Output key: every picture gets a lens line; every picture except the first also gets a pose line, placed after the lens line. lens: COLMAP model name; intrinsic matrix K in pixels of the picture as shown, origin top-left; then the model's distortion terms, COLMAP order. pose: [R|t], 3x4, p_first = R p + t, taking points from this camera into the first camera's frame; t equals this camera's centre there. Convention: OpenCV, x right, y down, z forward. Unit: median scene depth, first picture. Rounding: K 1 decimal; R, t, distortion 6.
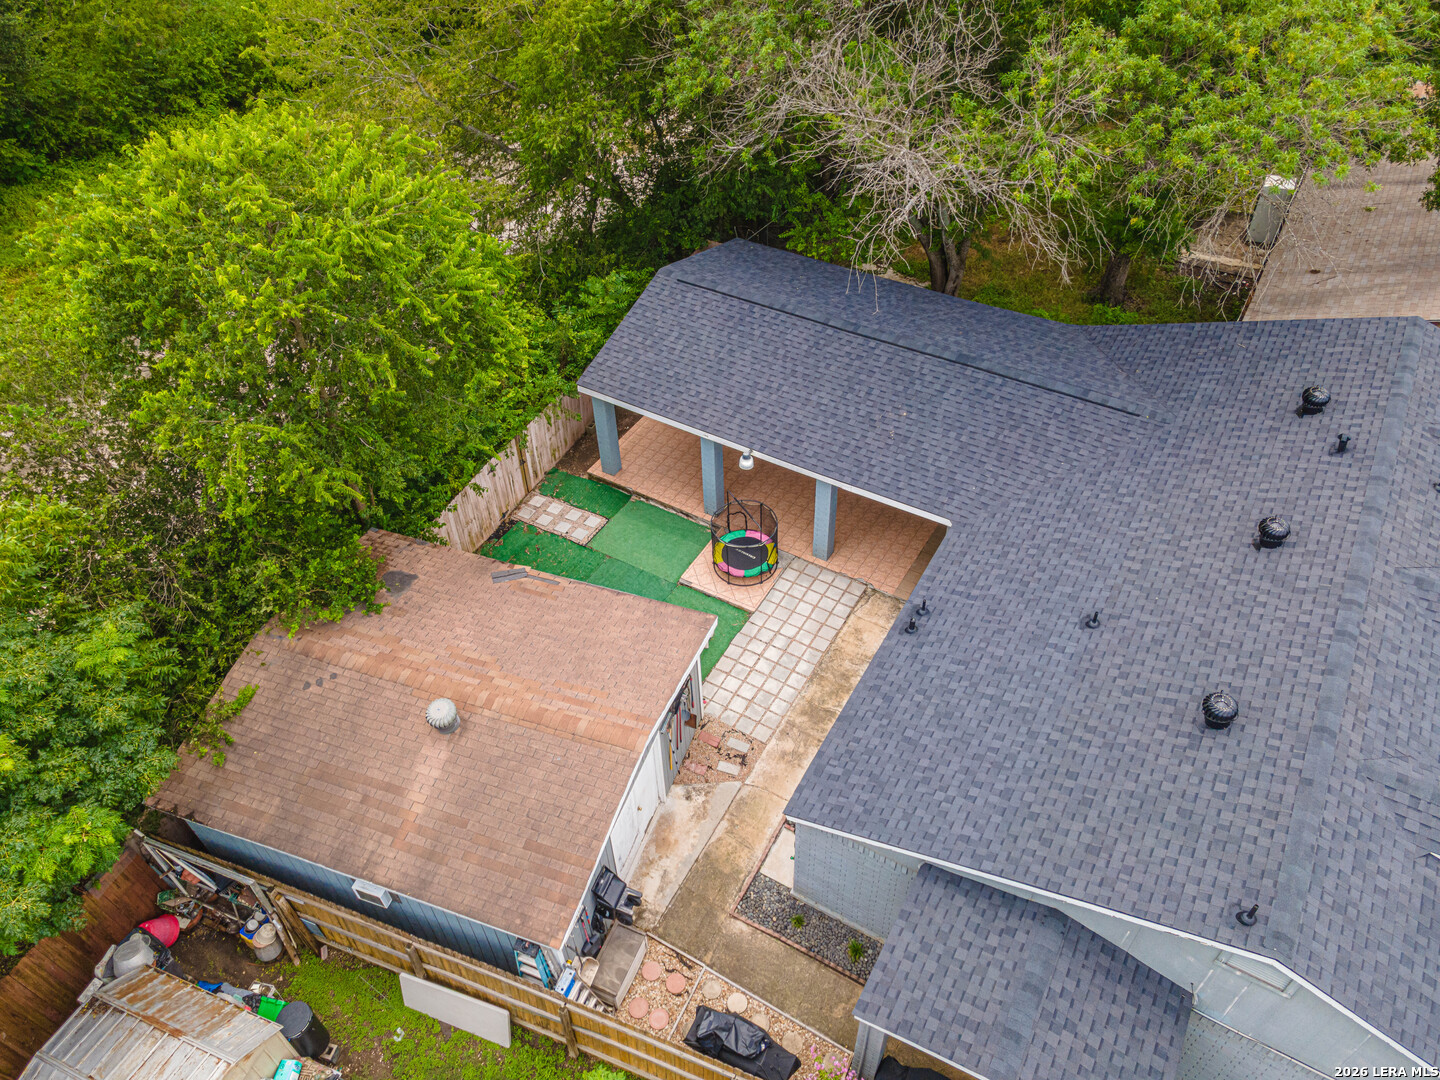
lens RADIAL K [[1038.0, 0, 717.6], [0, 1038.0, 526.6], [0, 0, 1]] dist [0.034738, 0.008867]
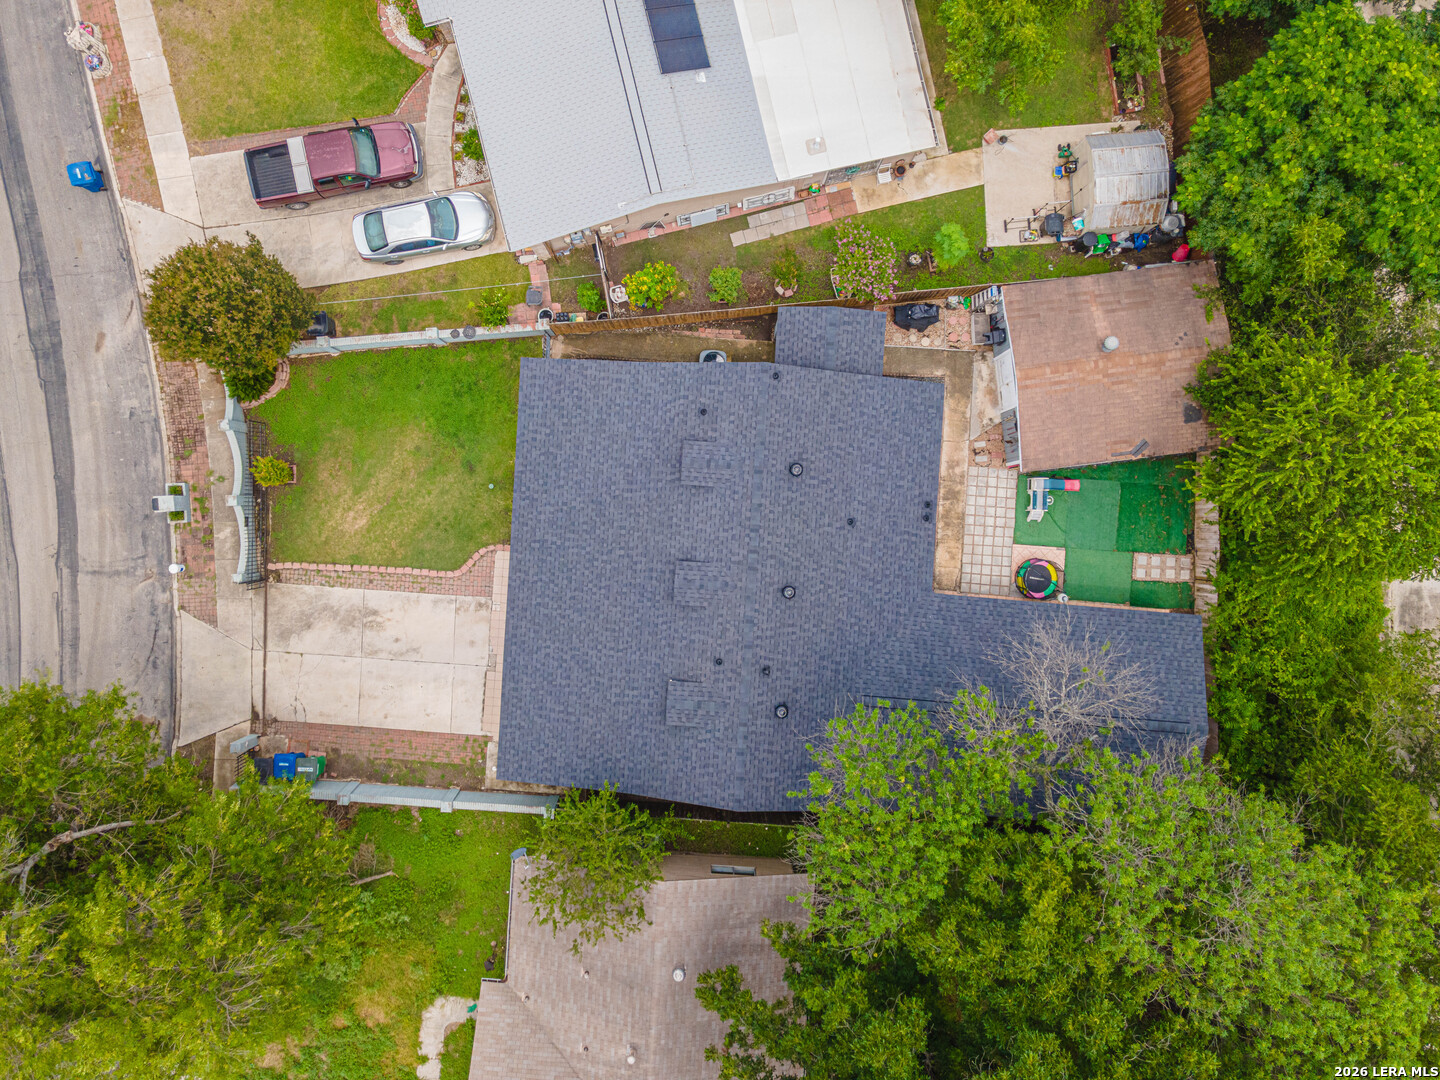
lens RADIAL K [[1038.0, 0, 710.3], [0, 1038.0, 532.6], [0, 0, 1]] dist [0.034738, 0.008867]
pose [[-0.892297, 0.449868, 0.037750, 0.463387], [-0.296353, -0.646776, 0.702749, -1.099826], [0.340560, 0.615873, 0.710436, -0.459380]]
